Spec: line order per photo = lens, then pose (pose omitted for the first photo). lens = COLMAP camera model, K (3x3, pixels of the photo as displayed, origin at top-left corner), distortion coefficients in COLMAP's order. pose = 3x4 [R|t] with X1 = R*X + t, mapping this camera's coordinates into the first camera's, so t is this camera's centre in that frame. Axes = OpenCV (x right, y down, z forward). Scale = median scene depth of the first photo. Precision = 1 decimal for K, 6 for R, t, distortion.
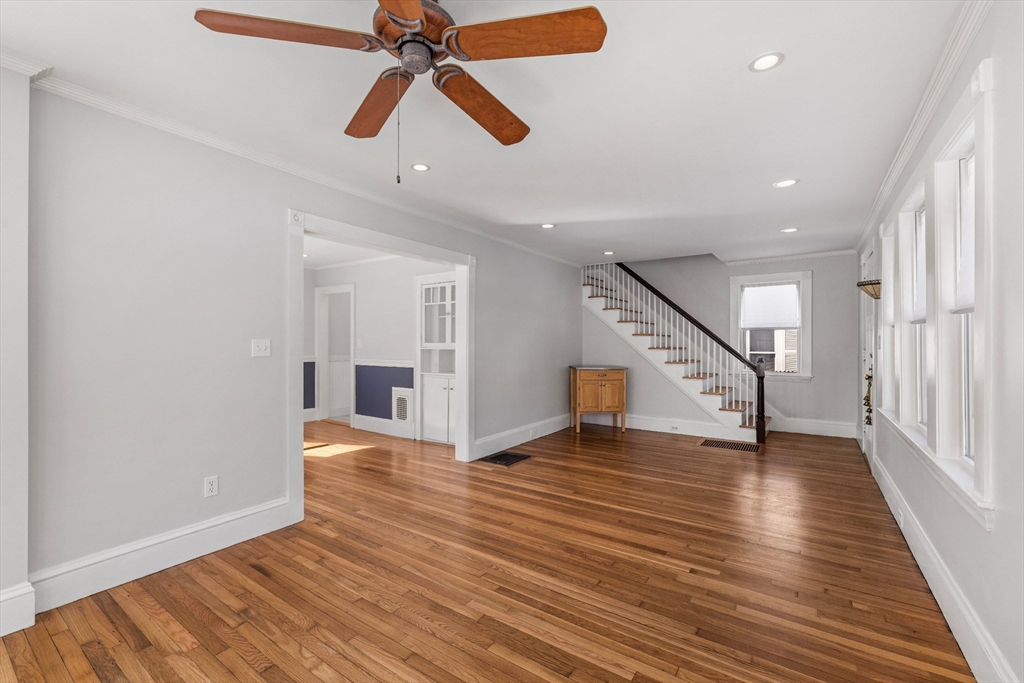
lens RADIAL K [[431.6, 0, 512.0], [0, 431.6, 341.5], [0, 0, 1]] dist [-0.000163, -0.000025]
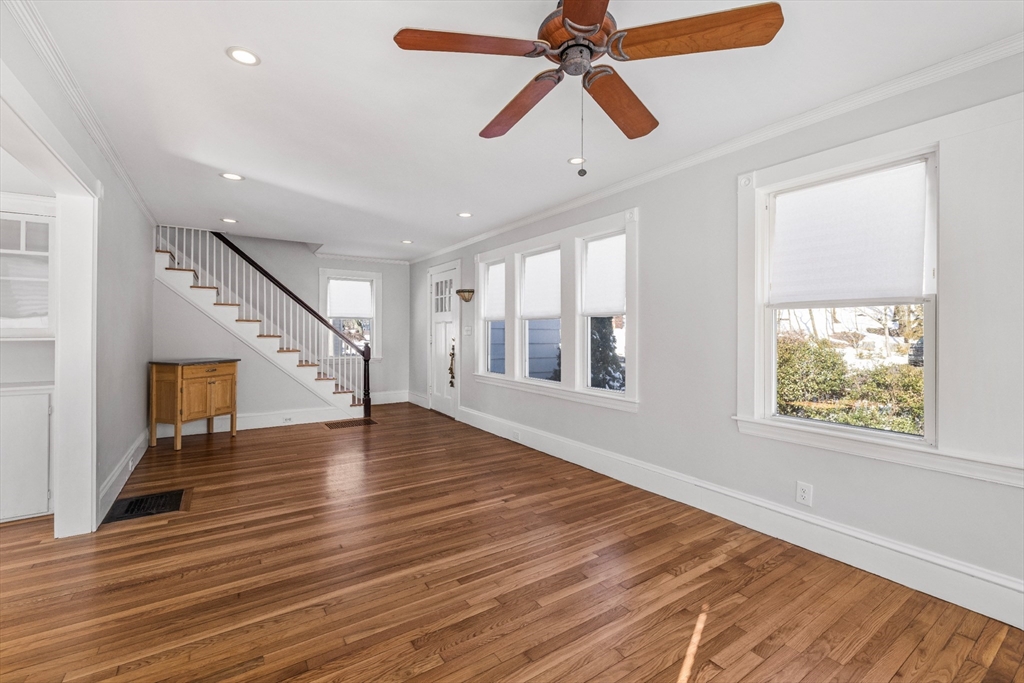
lens RADIAL K [[432.9, 0, 502.2], [0, 432.9, 337.1], [0, 0, 1]] dist [-0.001911, 0.000016]
pose [[0.380064, -0.009931, 0.924907, -0.361501], [-0.007677, 0.999874, 0.013891, 0.001290], [-0.924928, -0.012380, 0.379940, 0.219246]]
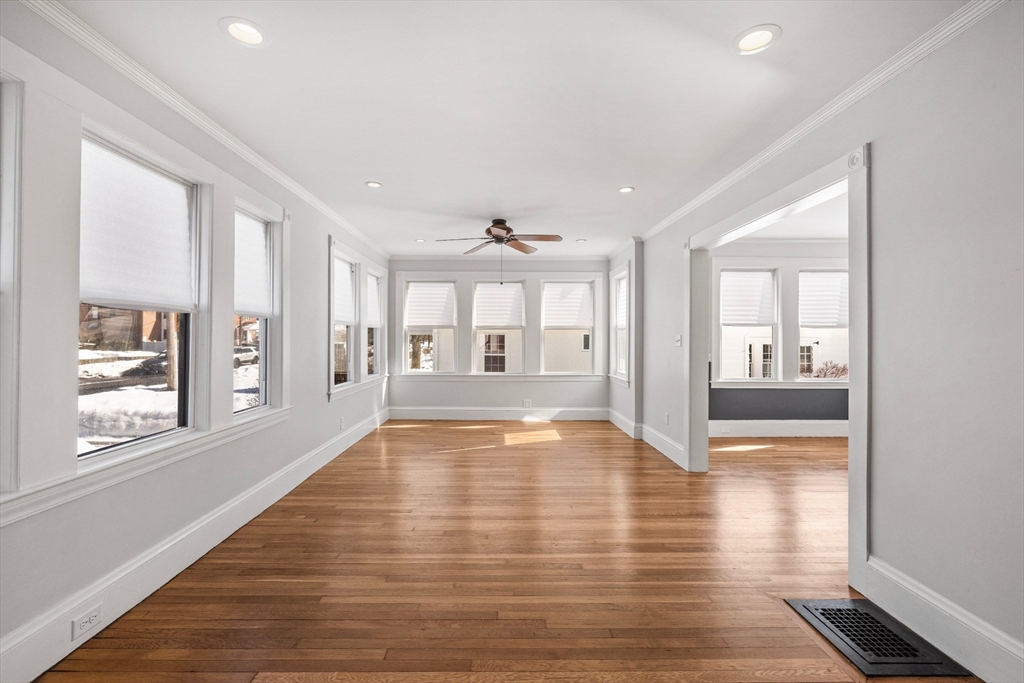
lens RADIAL K [[424.9, 0, 508.3], [0, 424.9, 337.7], [0, 0, 1]] dist [-0.007529, -0.000118]
pose [[-0.815823, -0.005004, -0.578280, 0.402201], [-0.001518, 0.999978, -0.006511, 0.006450], [0.578300, -0.004434, -0.815812, 0.971727]]
